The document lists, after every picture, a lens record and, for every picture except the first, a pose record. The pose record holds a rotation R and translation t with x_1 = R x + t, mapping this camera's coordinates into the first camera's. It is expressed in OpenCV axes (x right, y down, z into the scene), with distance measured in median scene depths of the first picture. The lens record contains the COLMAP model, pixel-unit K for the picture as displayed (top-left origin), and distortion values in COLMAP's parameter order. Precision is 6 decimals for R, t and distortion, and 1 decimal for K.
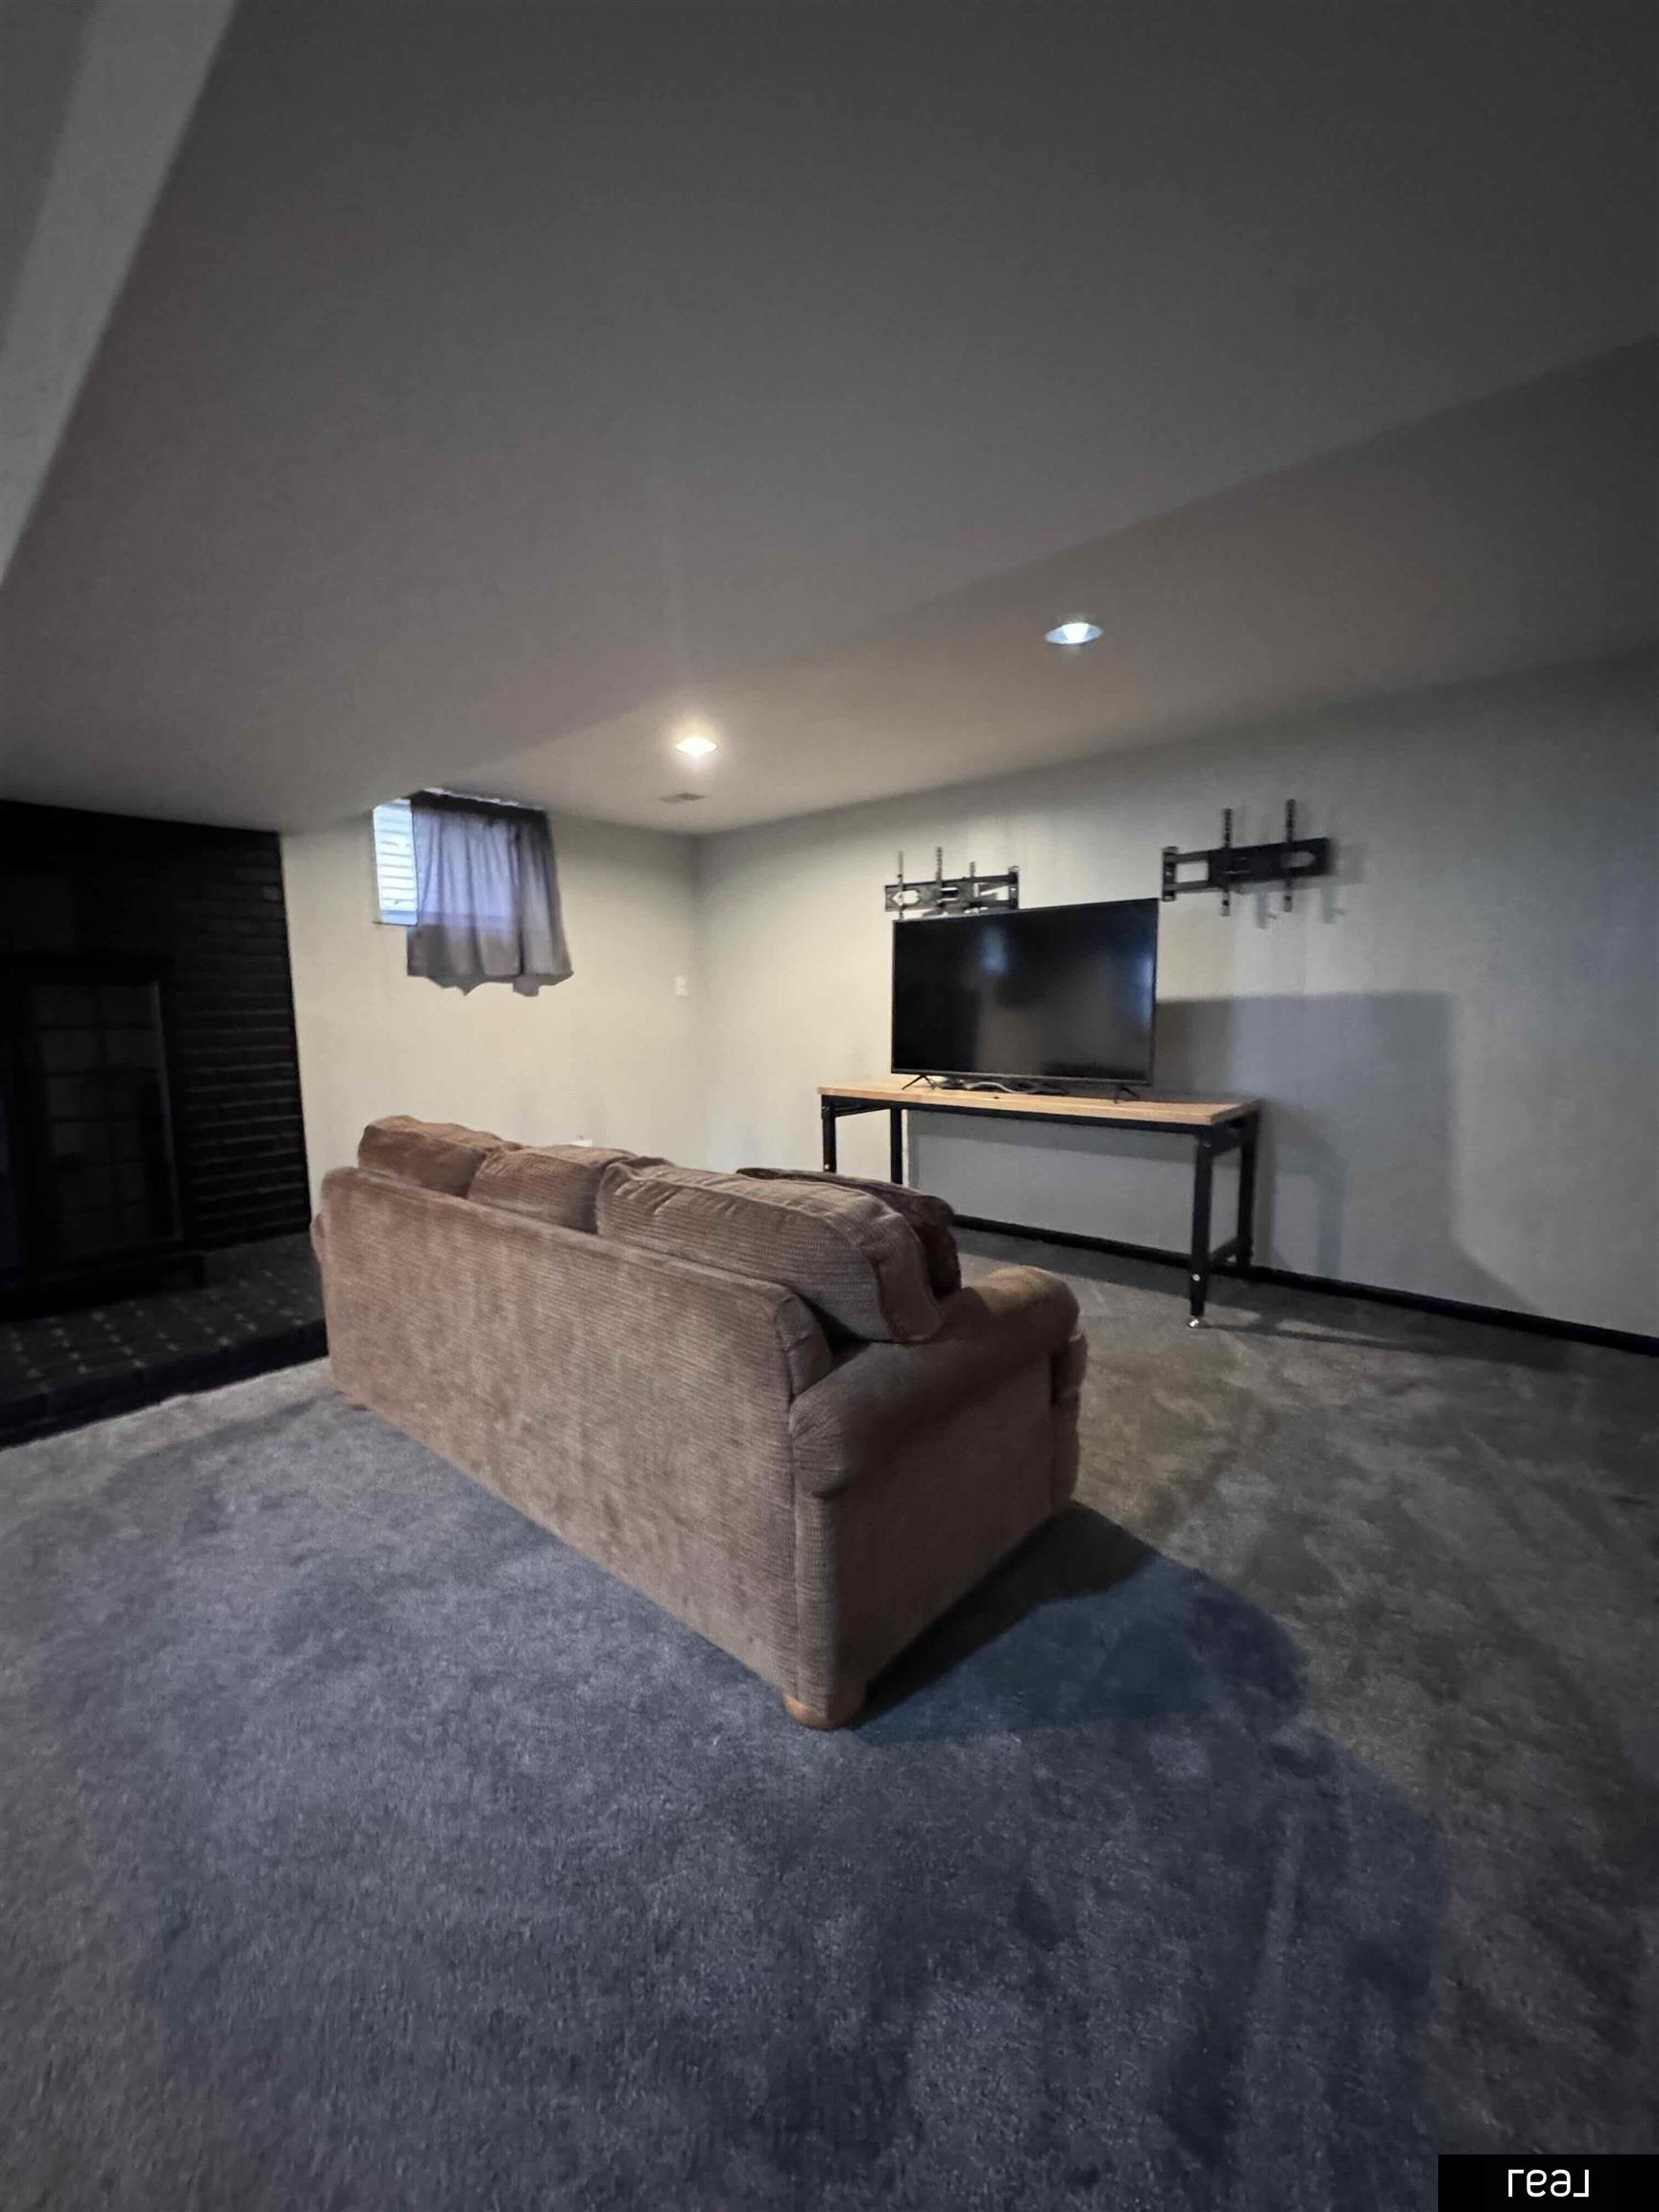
lens RADIAL K [[881.1, 0, 828.9], [0, 881.1, 1112.6], [0, 0, 1]] dist [-0.003670, 0.000740]
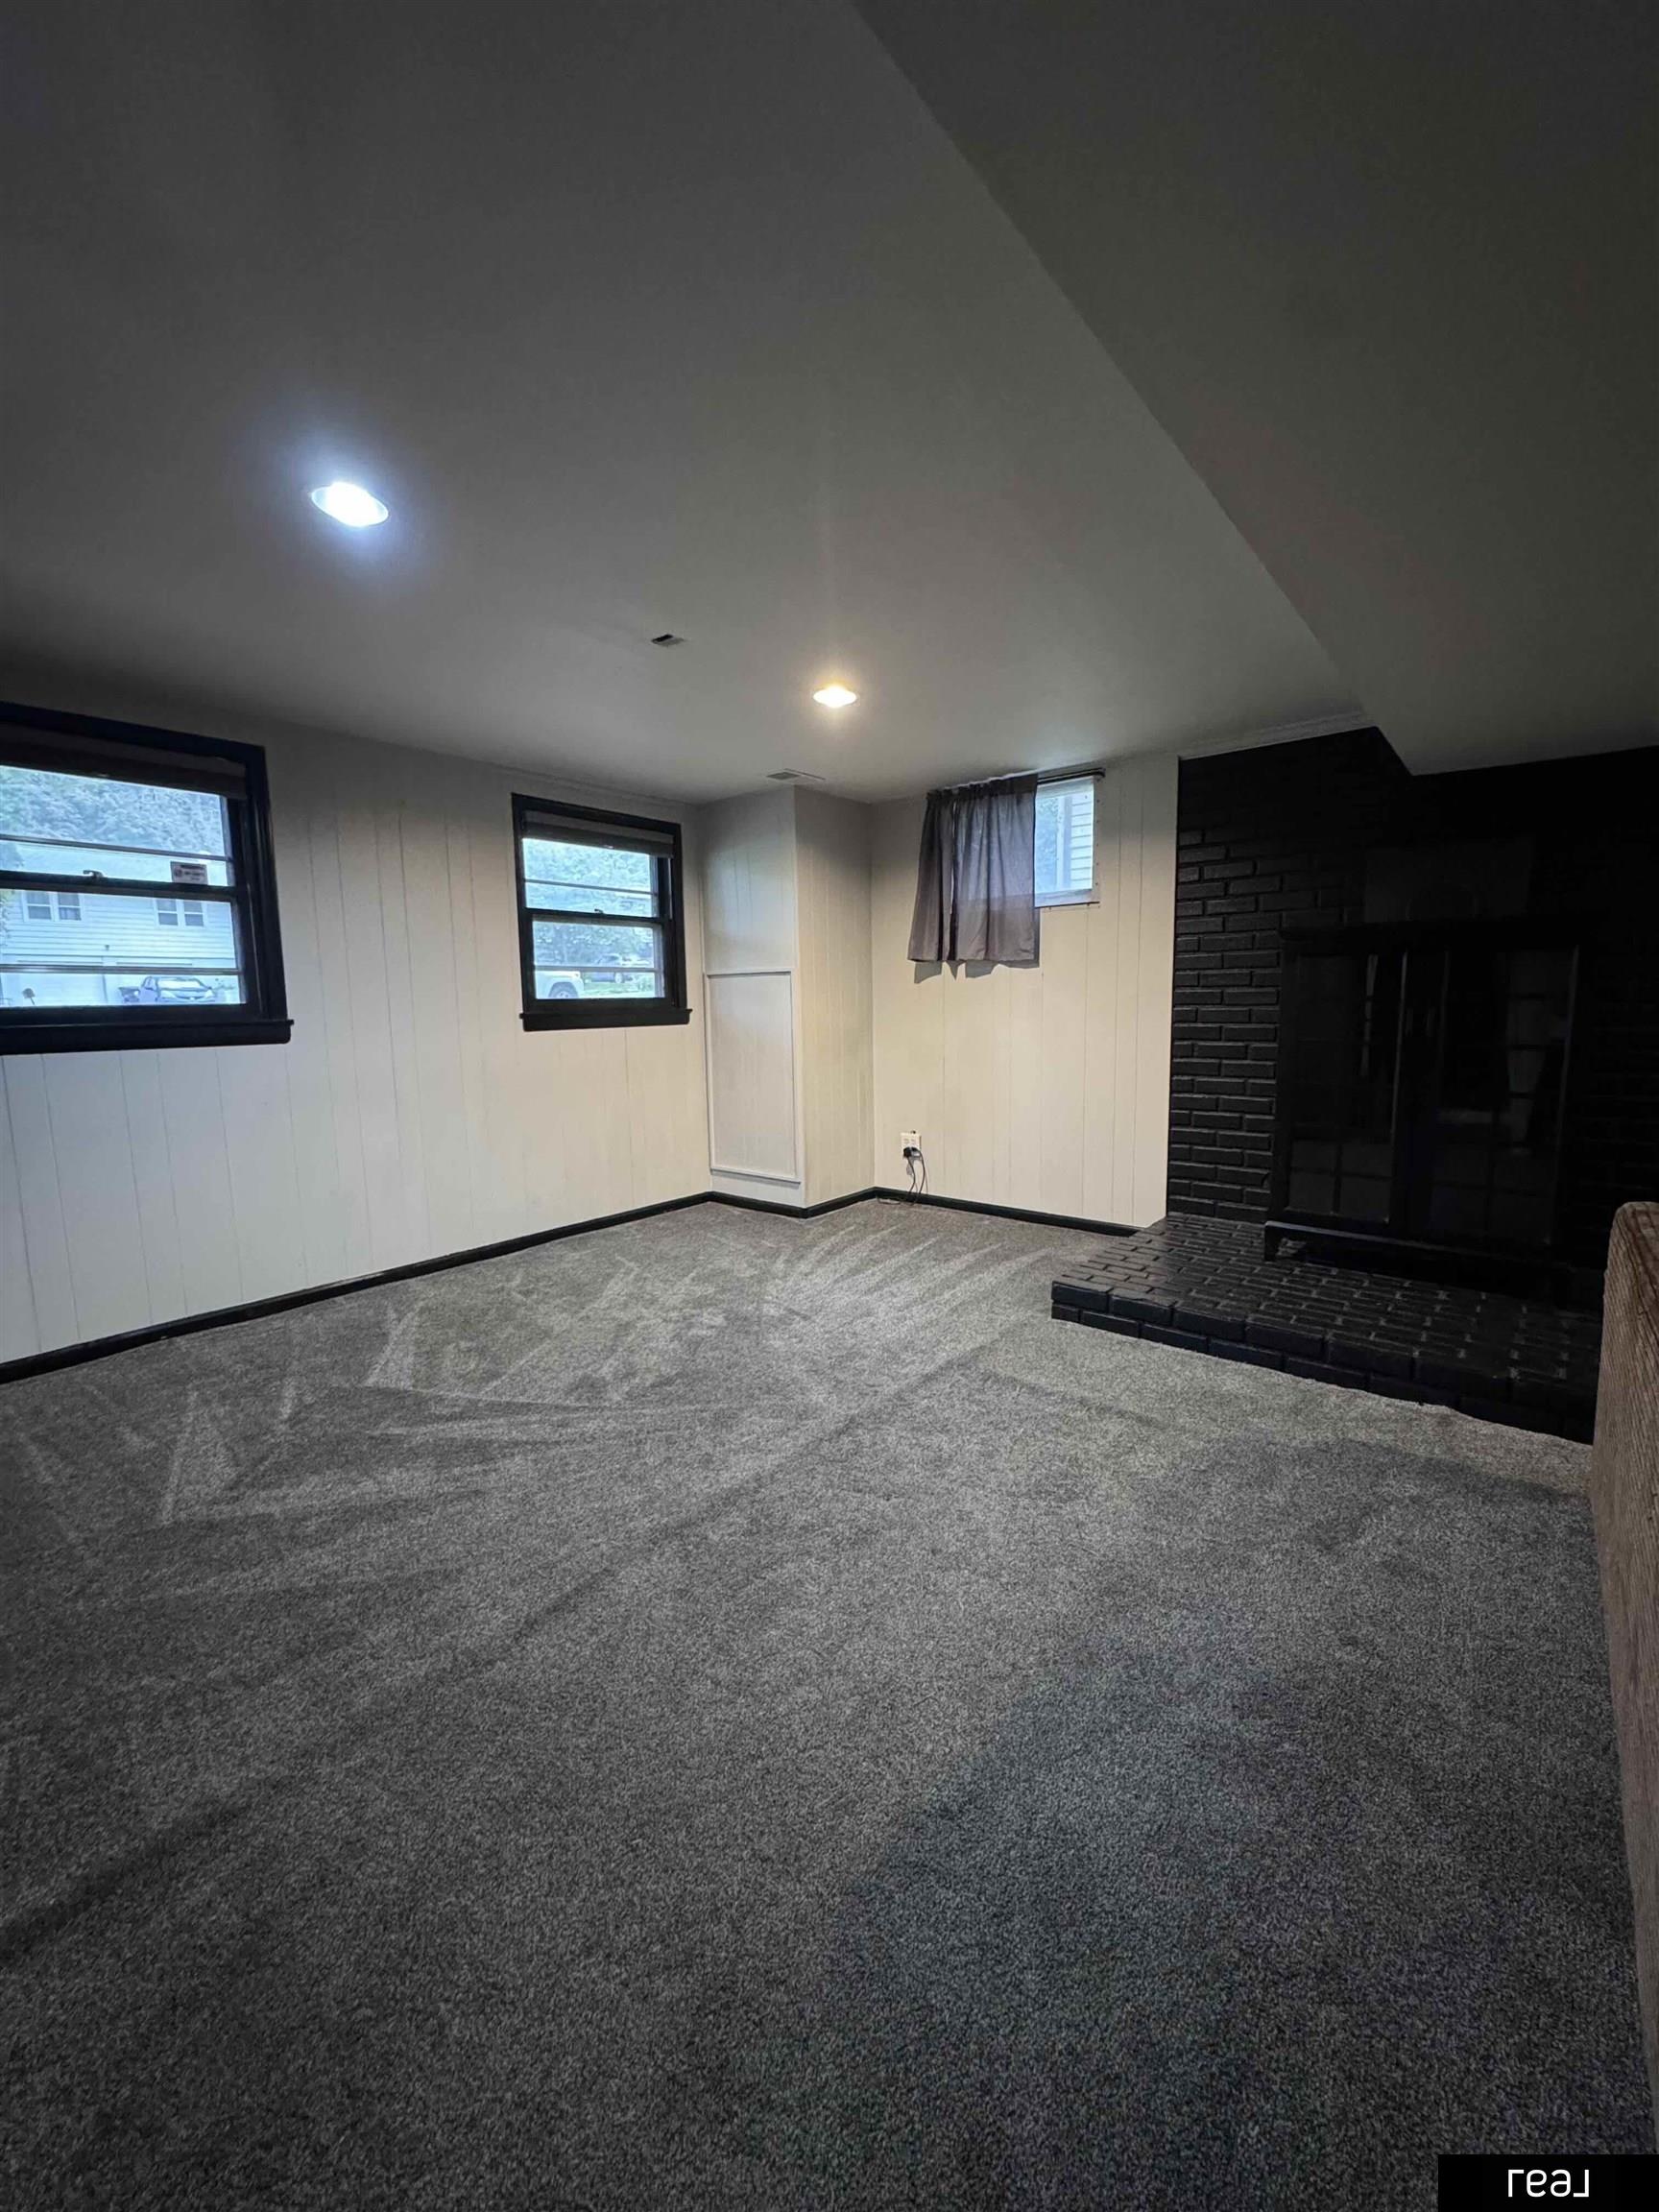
lens RADIAL K [[881.1, 0, 828.9], [0, 881.1, 1084.3], [0, 0, 1]] dist [-0.003670, 0.000740]
pose [[0.026167, 0.111191, -0.993455, 0.148875], [-0.108822, 0.988206, 0.107737, -0.046469], [0.993717, 0.105290, 0.037958, 0.420218]]
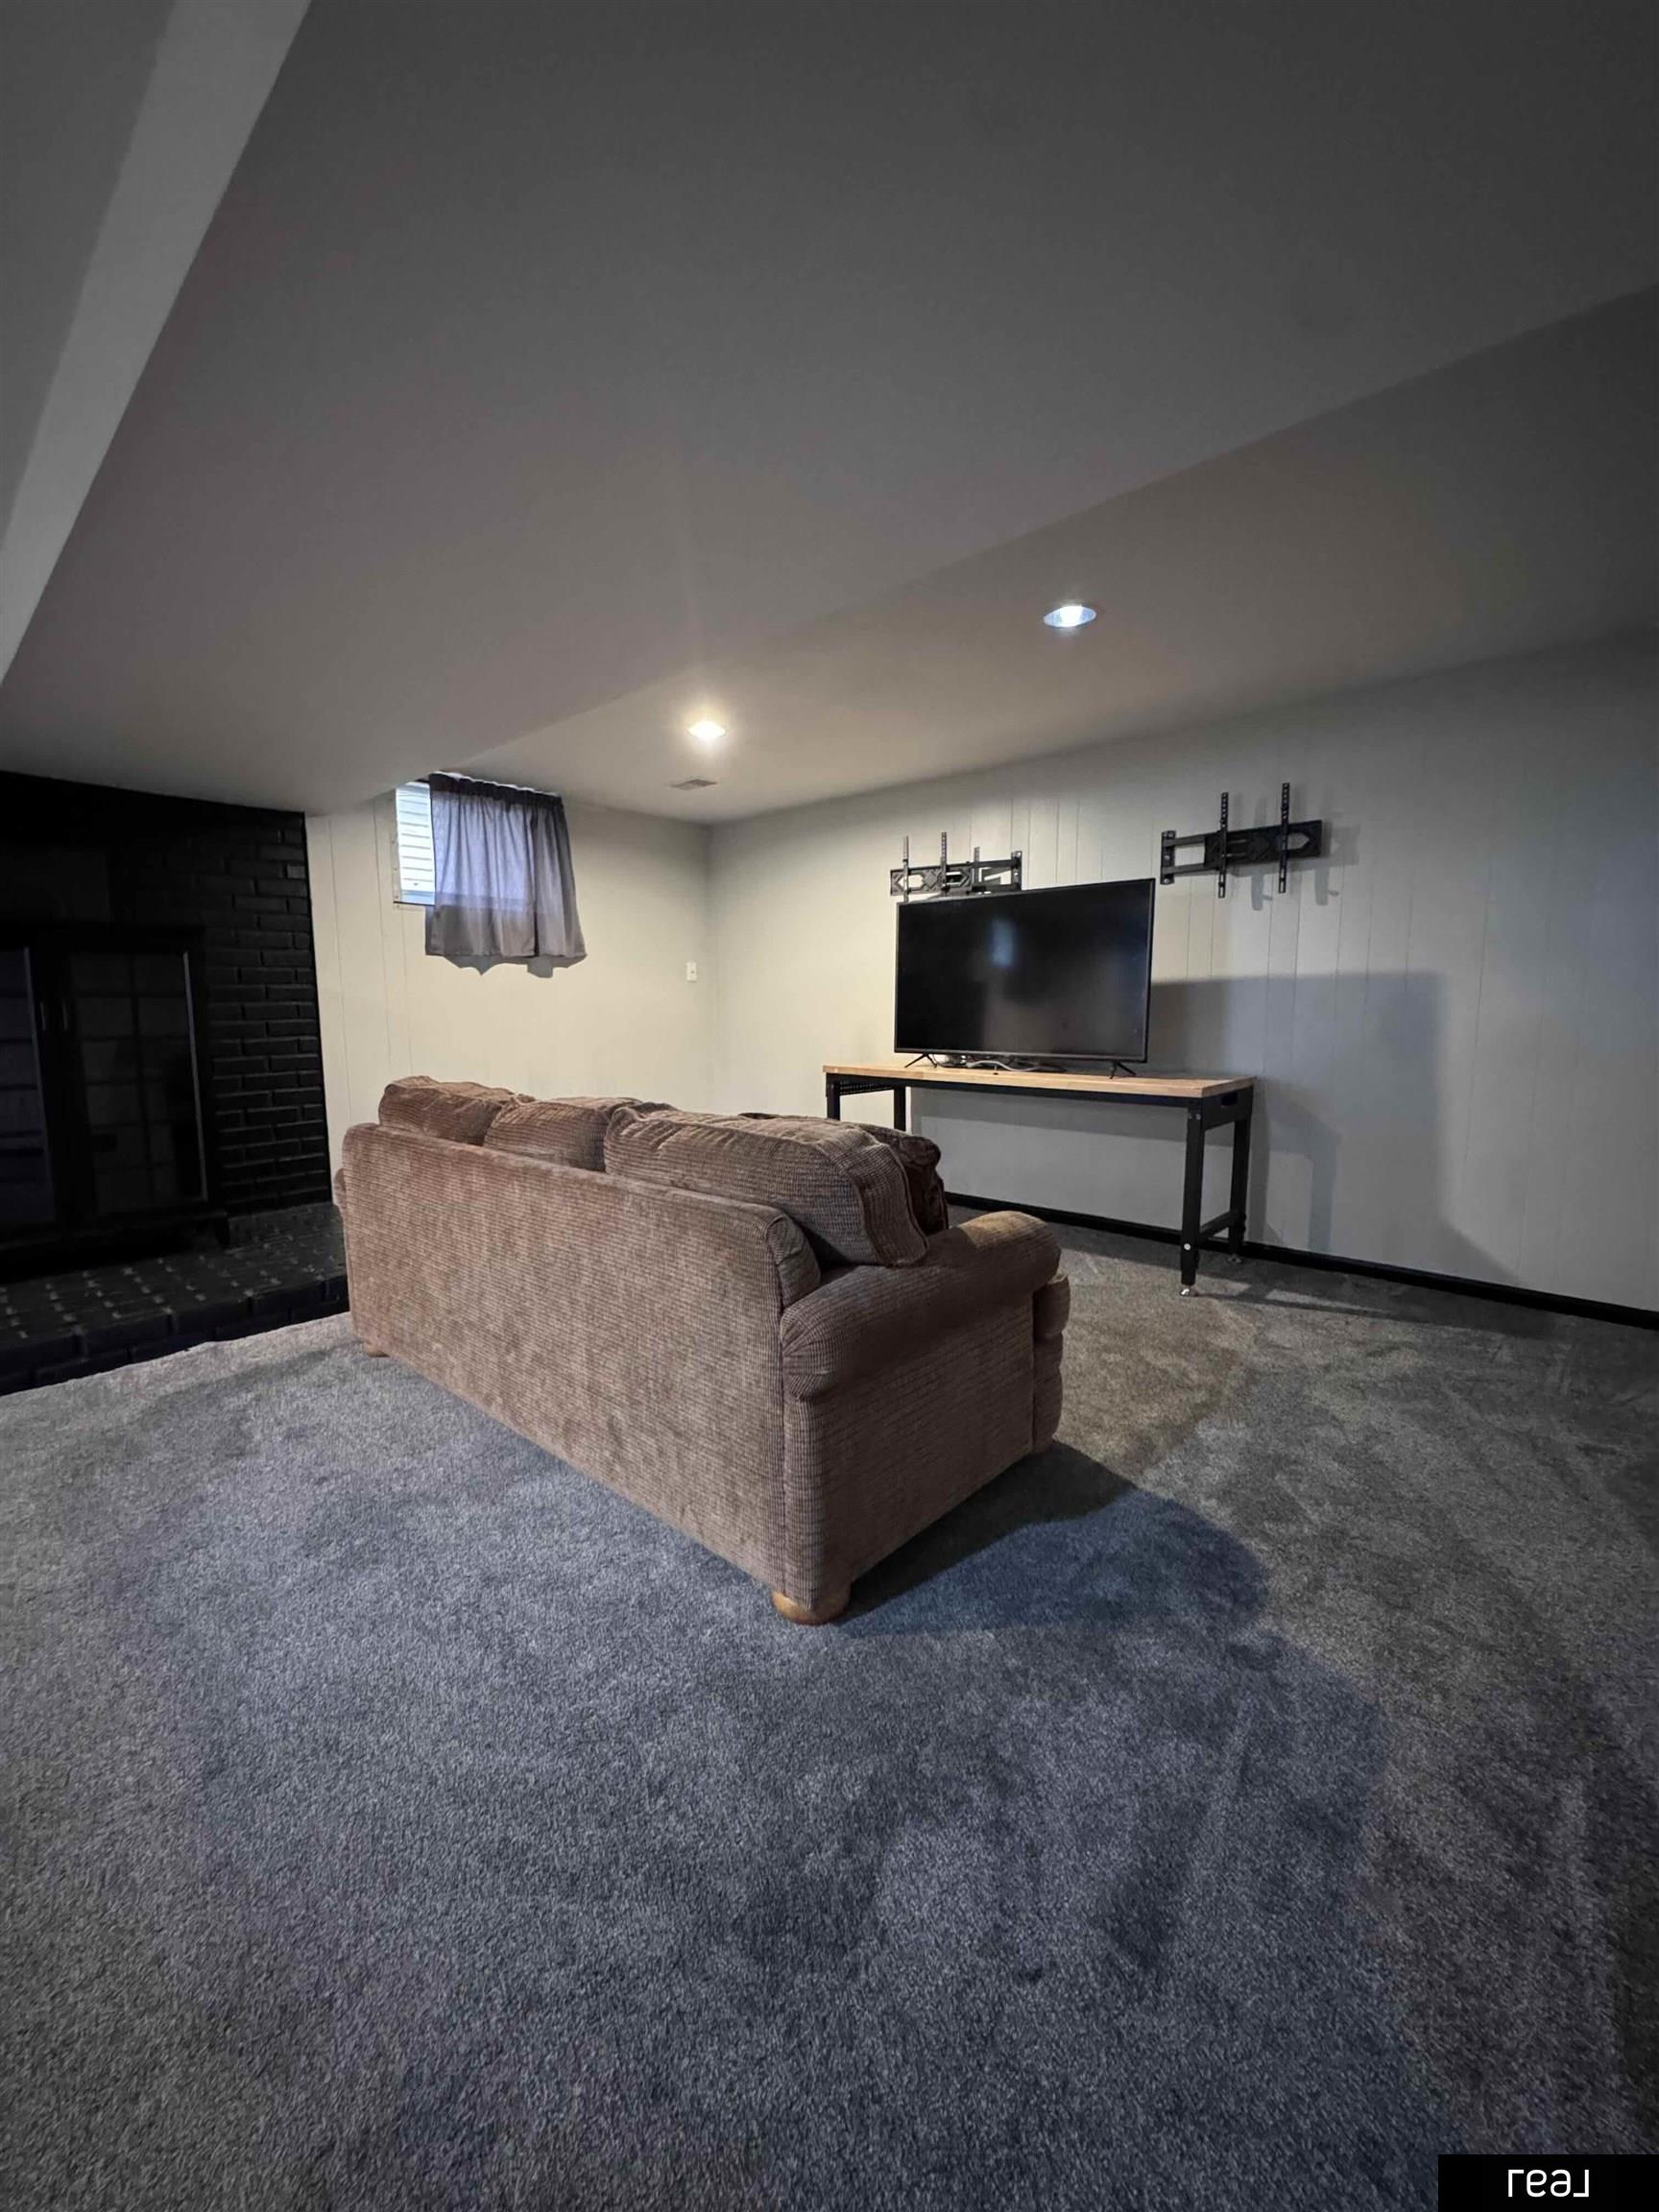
lens RADIAL K [[881.1, 0, 829.5], [0, 881.1, 1113.2], [0, 0, 1]] dist [-0.003670, 0.000740]
pose [[0.999871, 0.009914, -0.012620, 0.018933], [-0.009926, 0.999950, -0.000893, 0.060161], [0.012610, 0.001018, 0.999920, -0.053244]]
